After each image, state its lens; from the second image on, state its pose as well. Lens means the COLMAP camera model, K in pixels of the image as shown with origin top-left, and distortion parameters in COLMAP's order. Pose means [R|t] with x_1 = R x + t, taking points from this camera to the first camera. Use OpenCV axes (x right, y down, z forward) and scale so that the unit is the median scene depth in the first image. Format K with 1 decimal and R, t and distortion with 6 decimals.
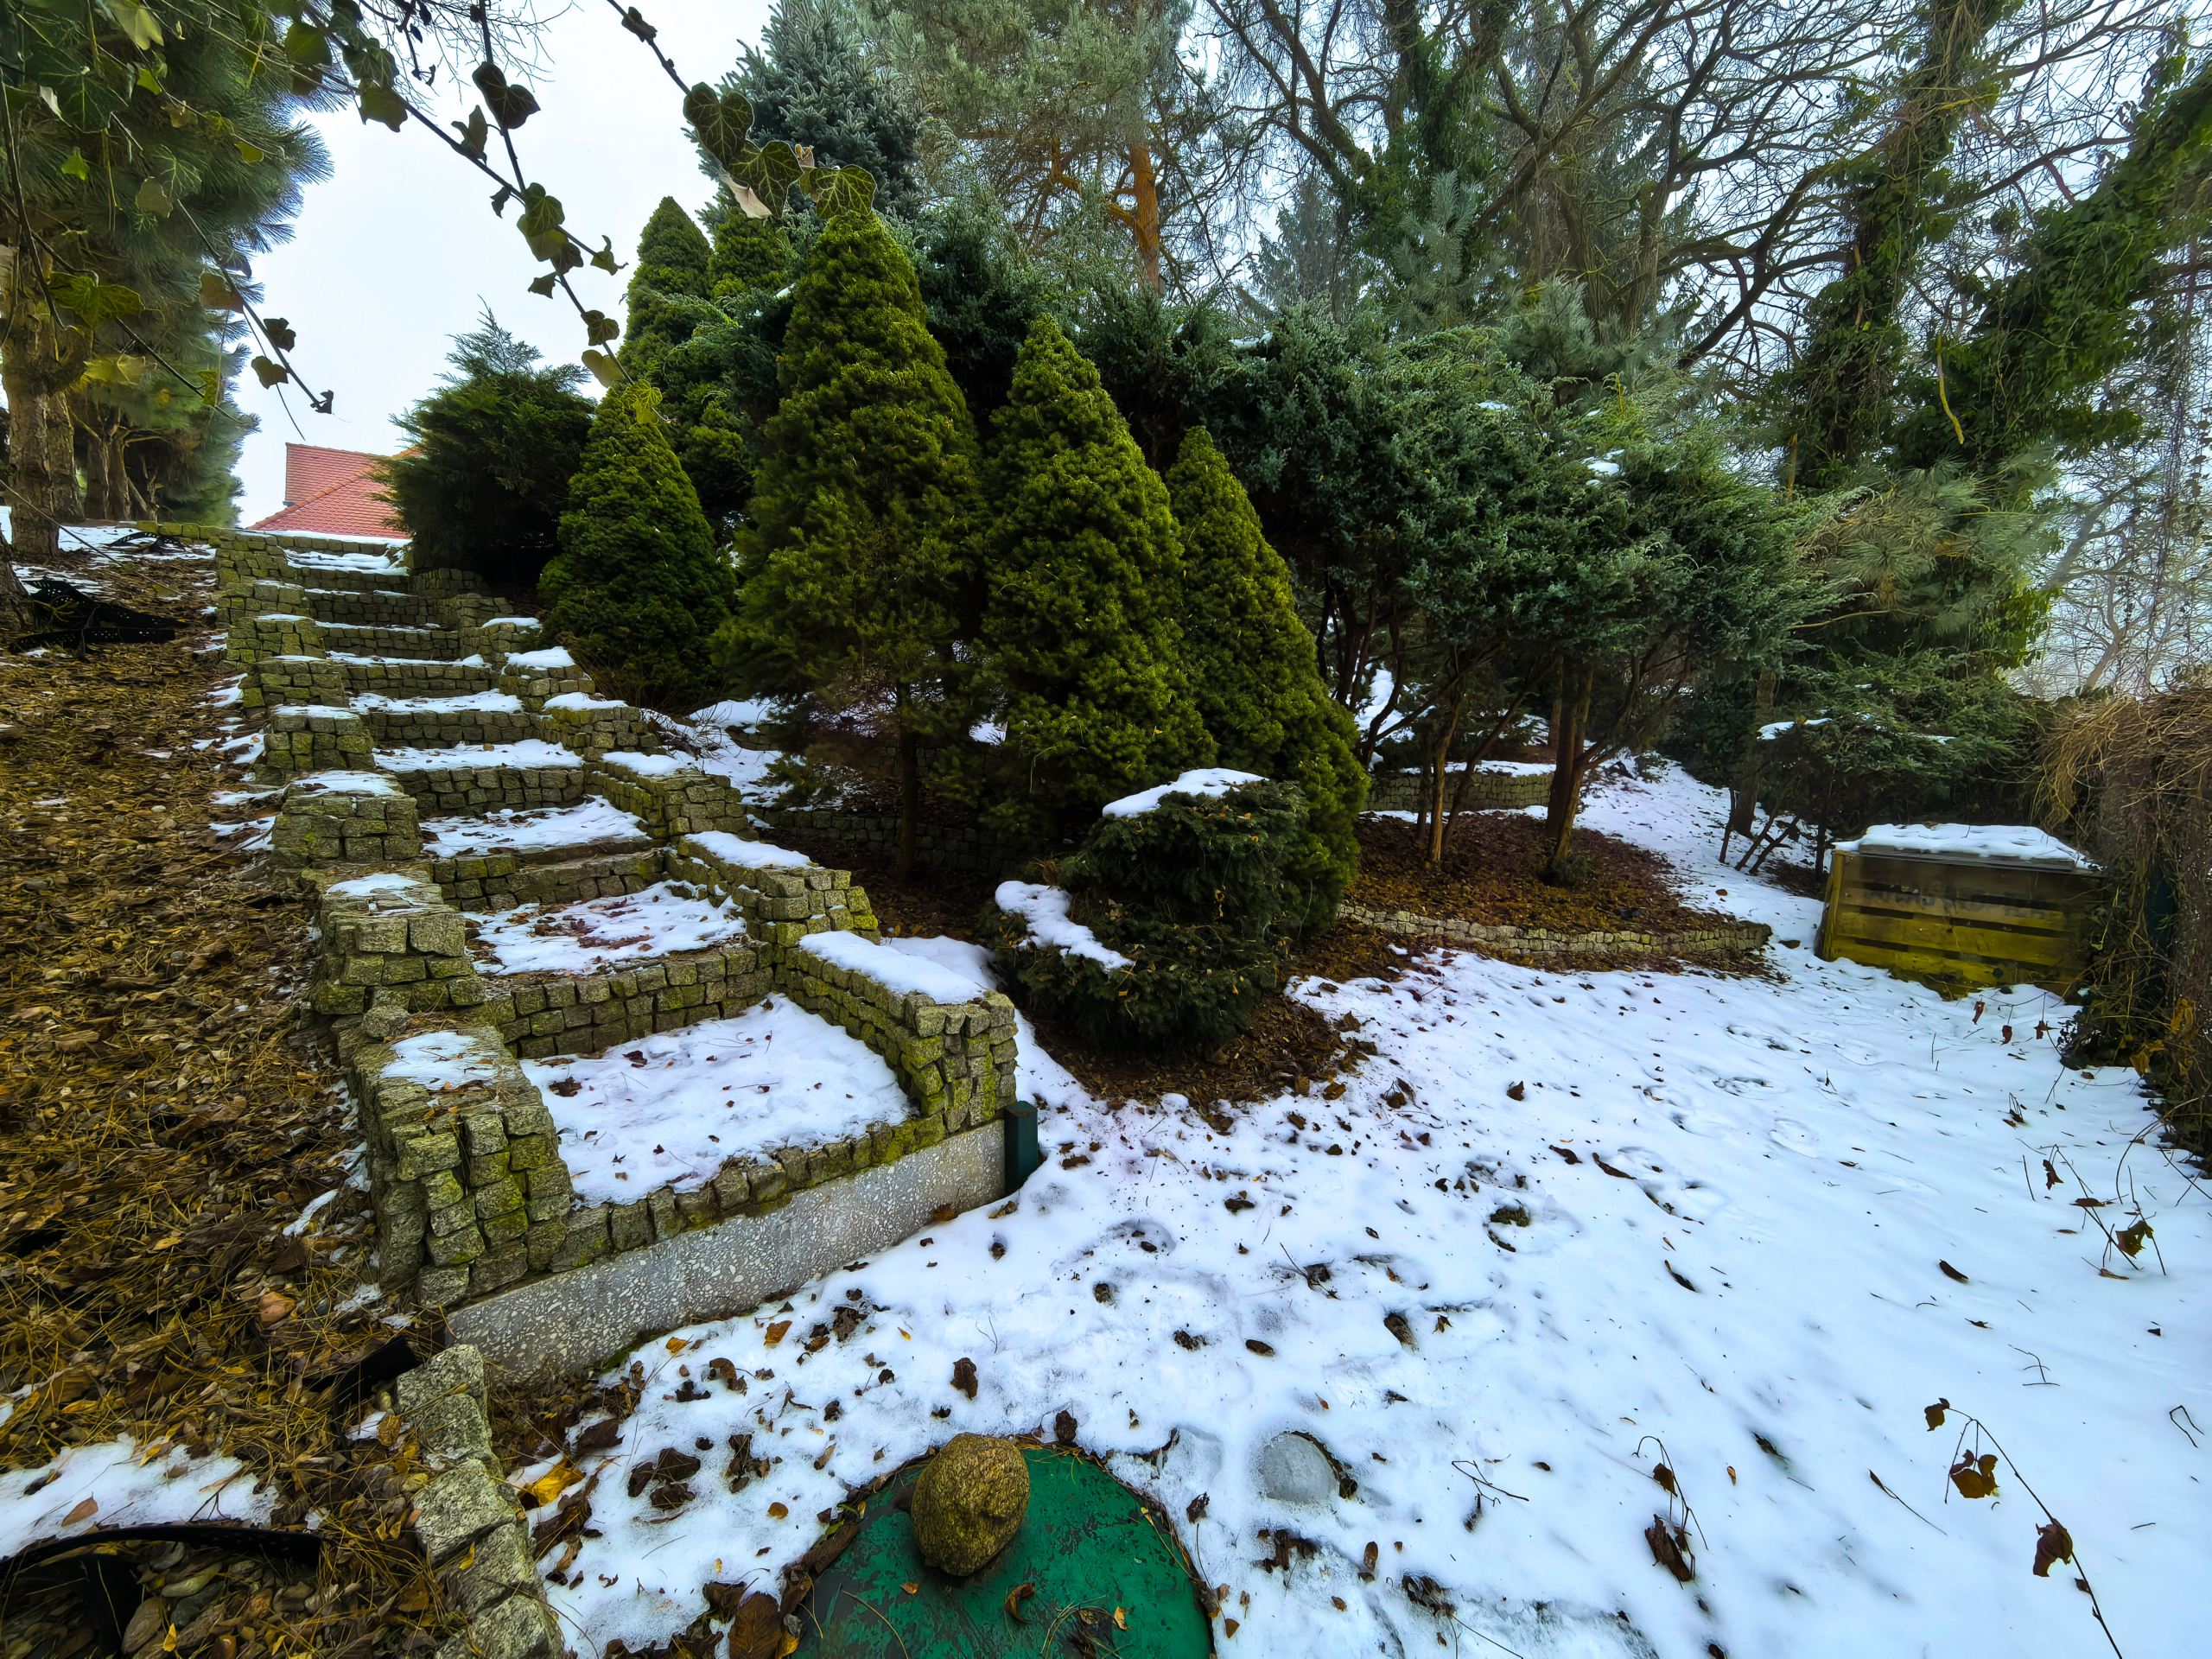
lens RADIAL K [[860.3, 0, 1102.9], [0, 860.3, 831.3], [0, 0, 1]] dist [0.000478, 0.000137]
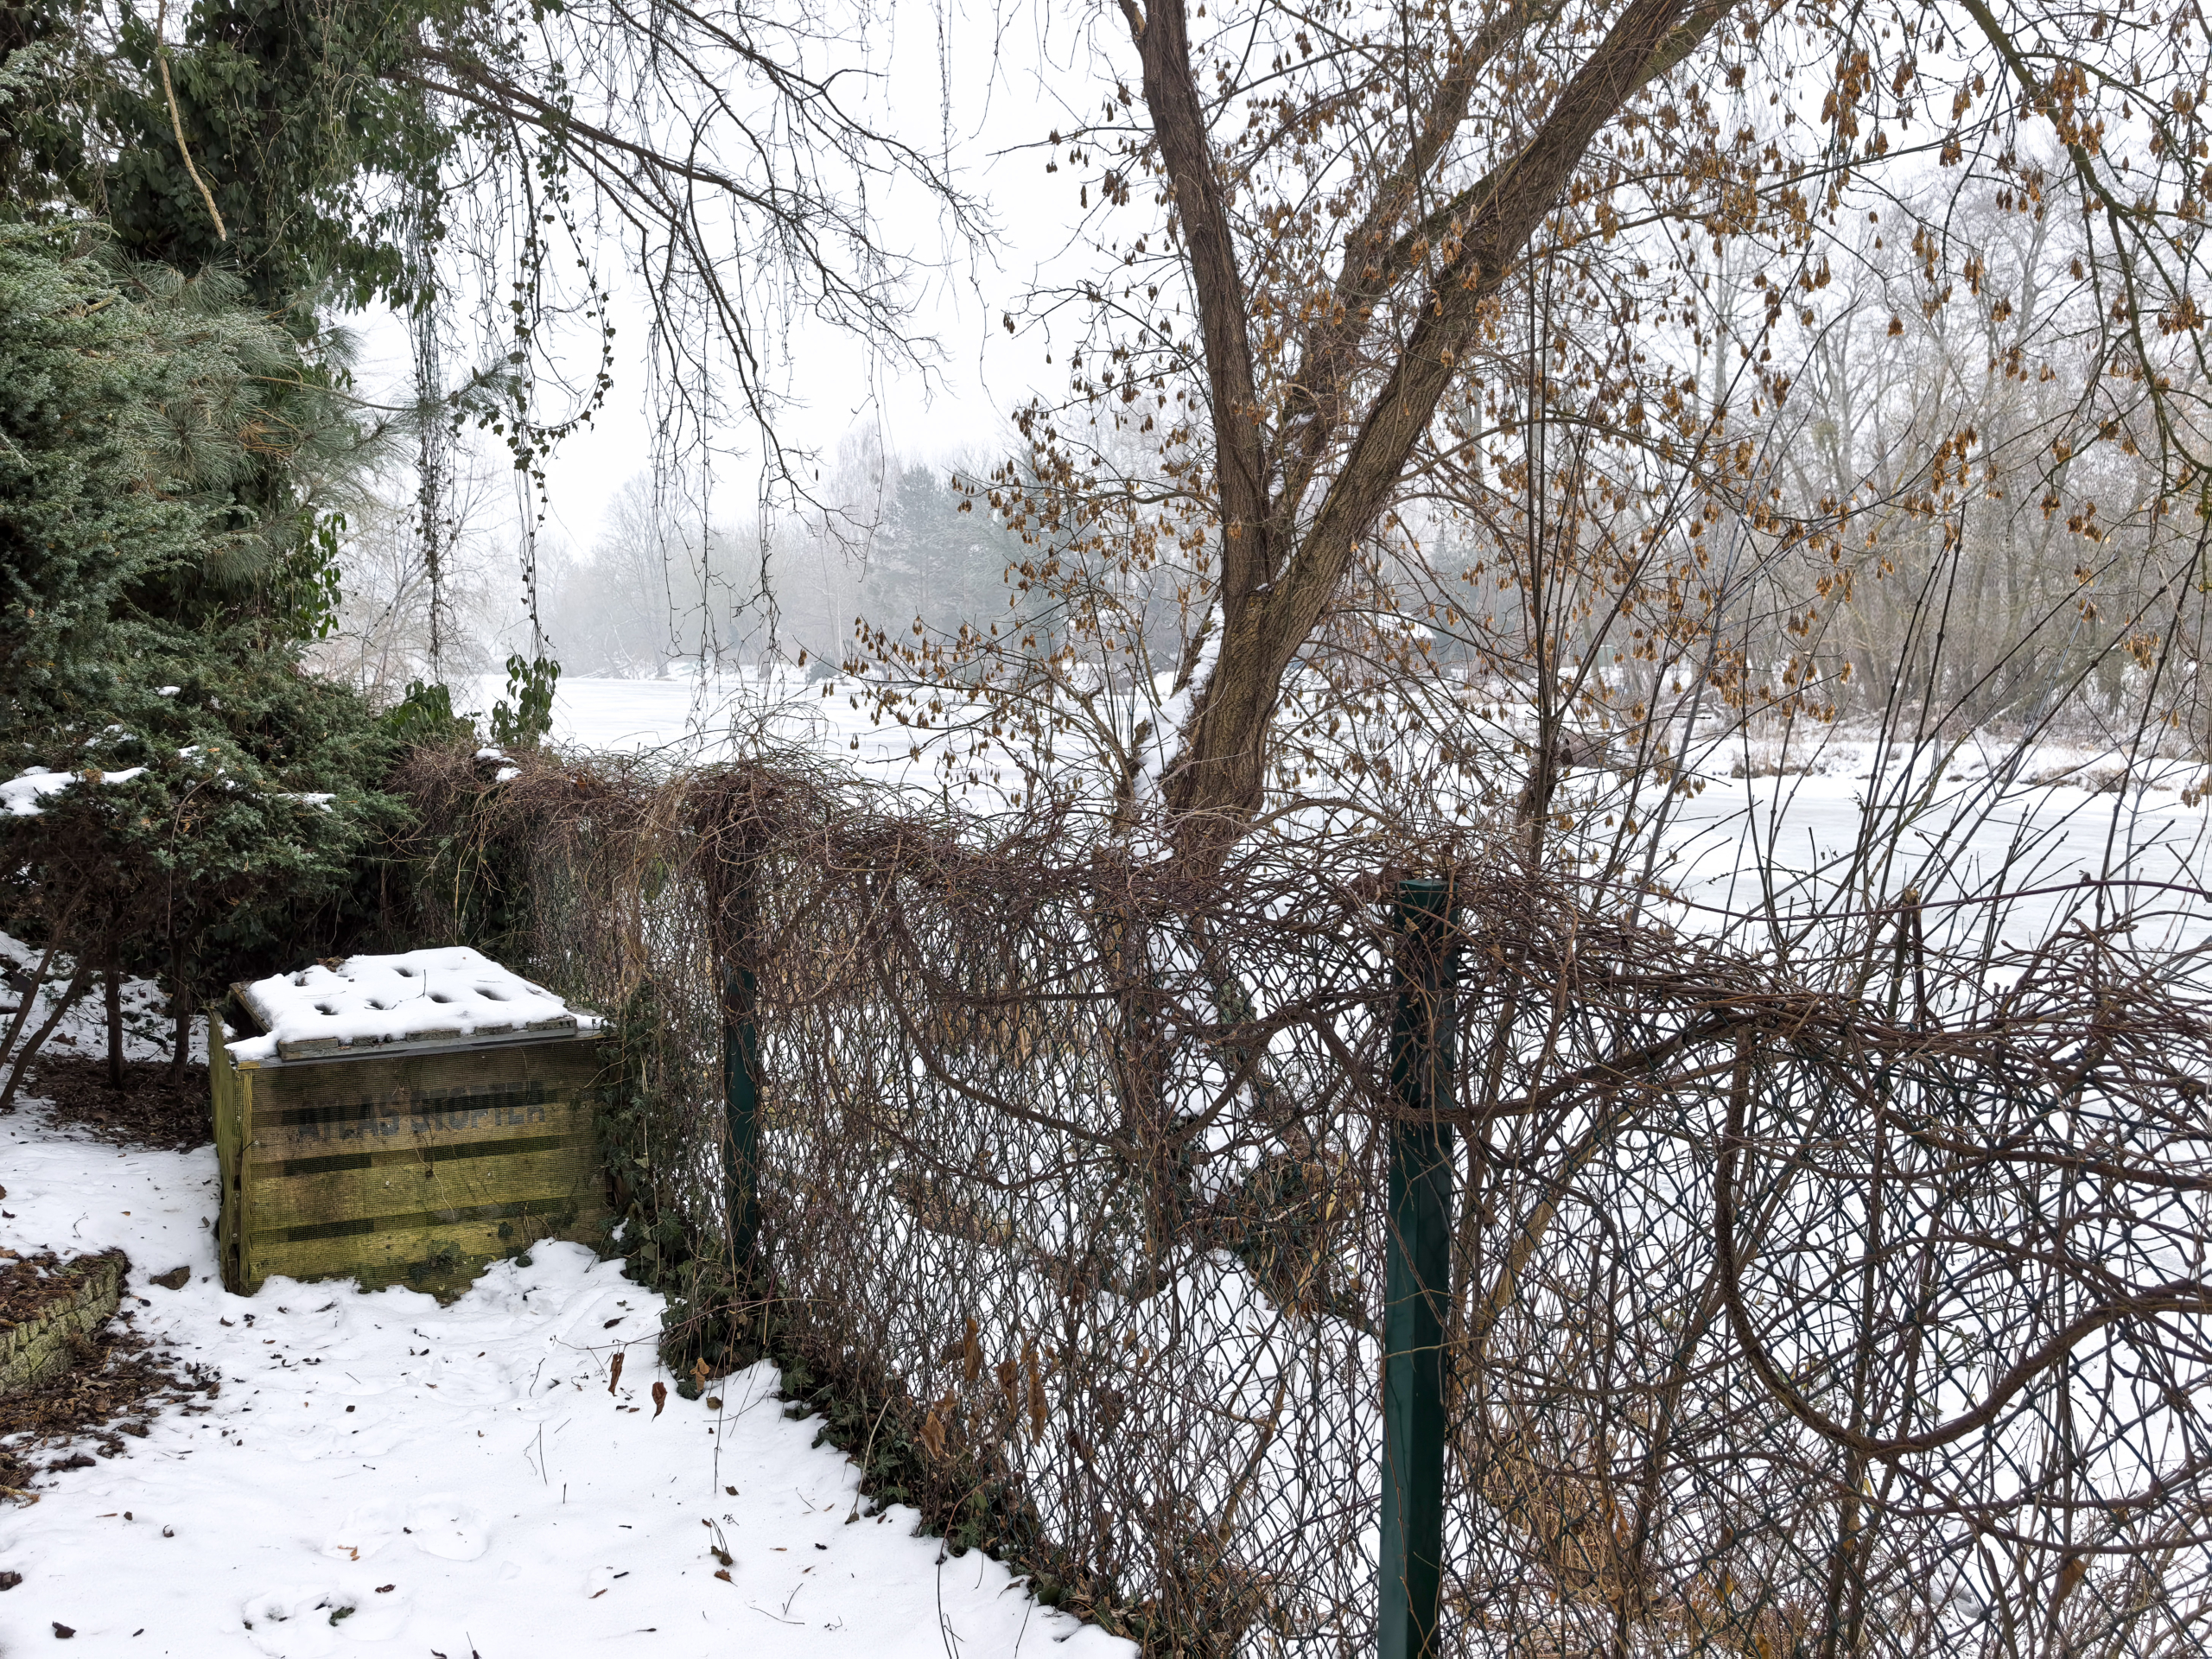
lens RADIAL K [[1738.7, 0, 1106.0], [0, 1738.7, 829.5], [0, 0, 1]] dist [0.008642, 0.010660]
pose [[0.254082, -0.077403, 0.964080, 0.056181], [0.104940, 0.993114, 0.052078, -0.104983], [-0.961473, 0.087938, 0.260455, 0.277131]]
